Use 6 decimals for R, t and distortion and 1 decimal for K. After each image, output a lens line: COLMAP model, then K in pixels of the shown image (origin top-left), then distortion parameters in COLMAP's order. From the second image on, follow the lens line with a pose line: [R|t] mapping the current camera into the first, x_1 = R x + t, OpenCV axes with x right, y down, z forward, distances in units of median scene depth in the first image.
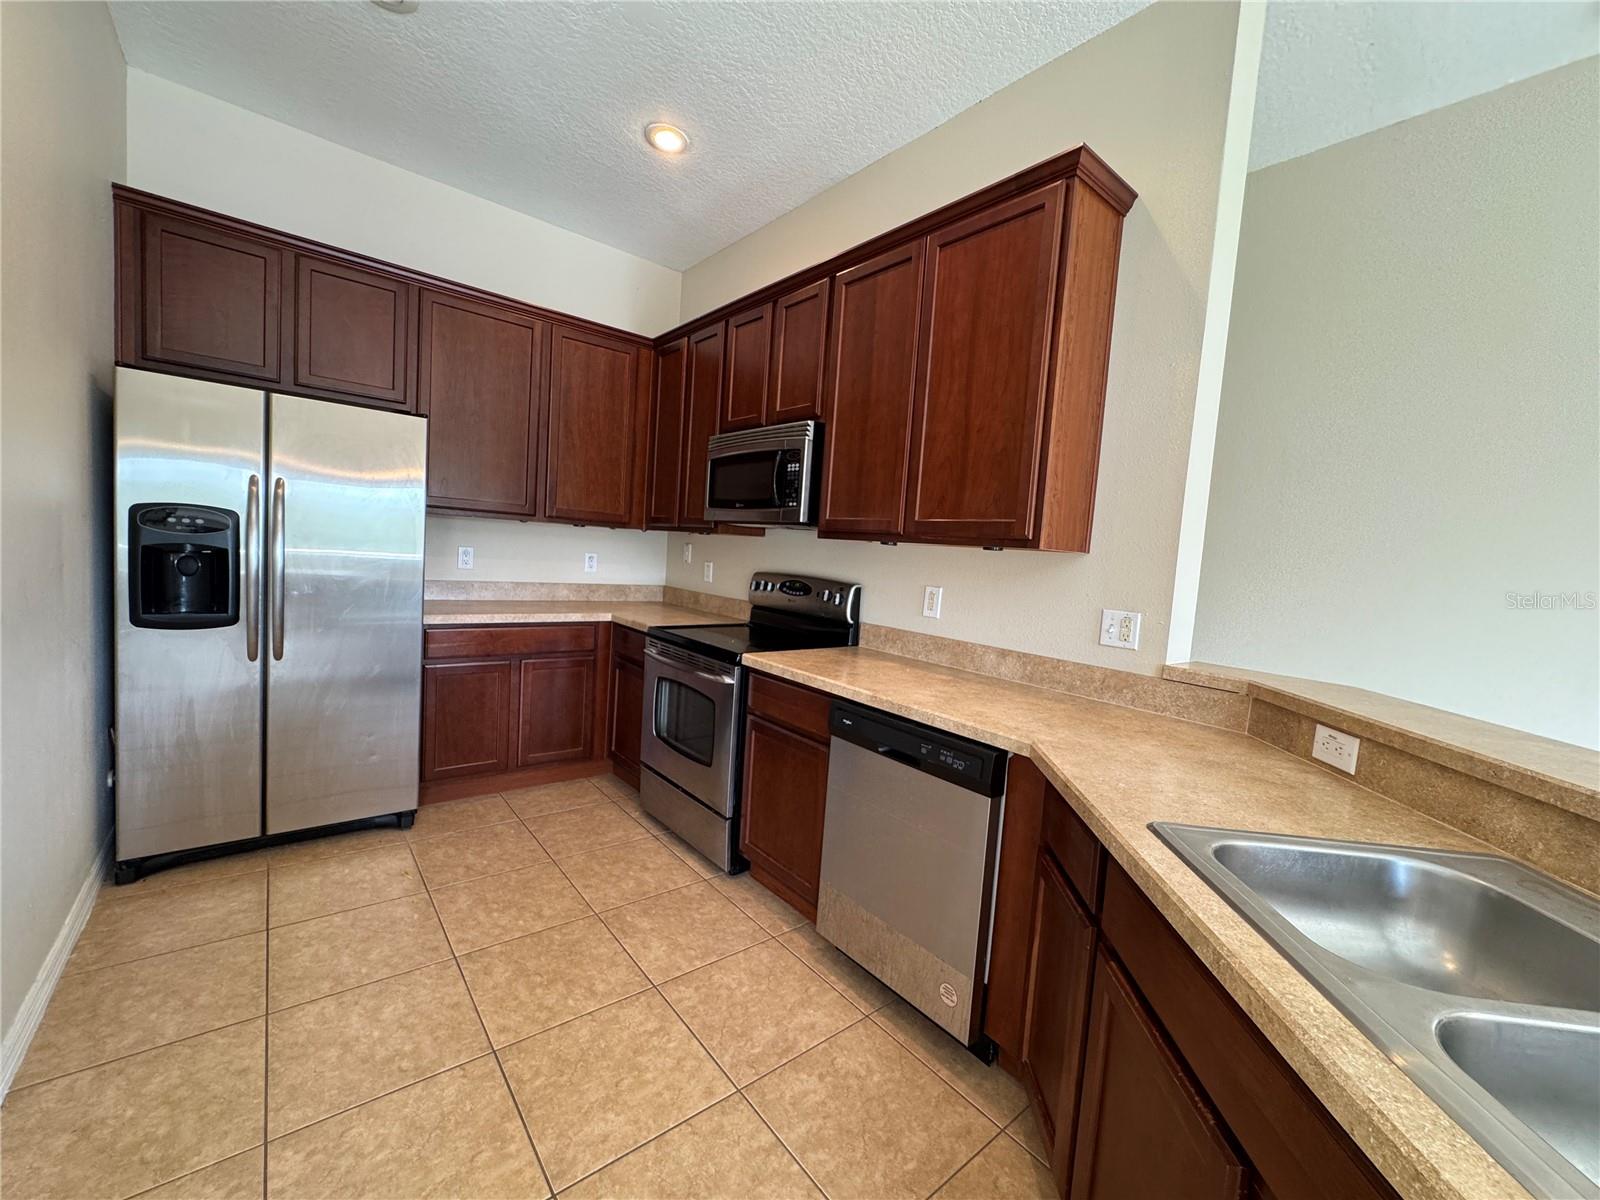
lens RADIAL K [[644.8, 0, 799.3], [0, 644.8, 602.5], [0, 0, 1]] dist [-0.003909, 0.001304]
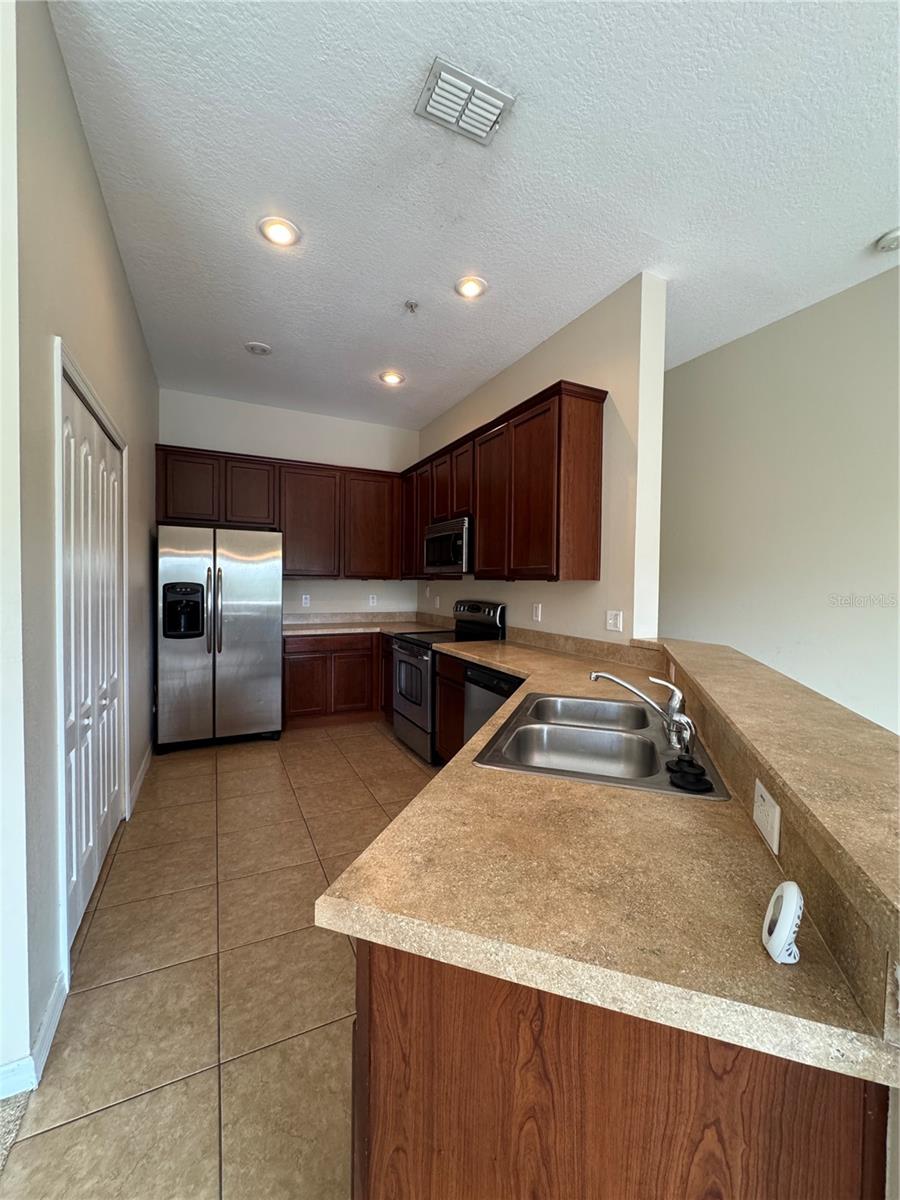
lens RADIAL K [[483.6, 0, 450.2], [0, 483.6, 598.3], [0, 0, 1]] dist [-0.003909, 0.001304]
pose [[0.971696, -0.051227, -0.230616, 0.283235], [0.037448, 0.997264, -0.063738, 0.037332], [0.233250, 0.053297, 0.970955, -0.351563]]
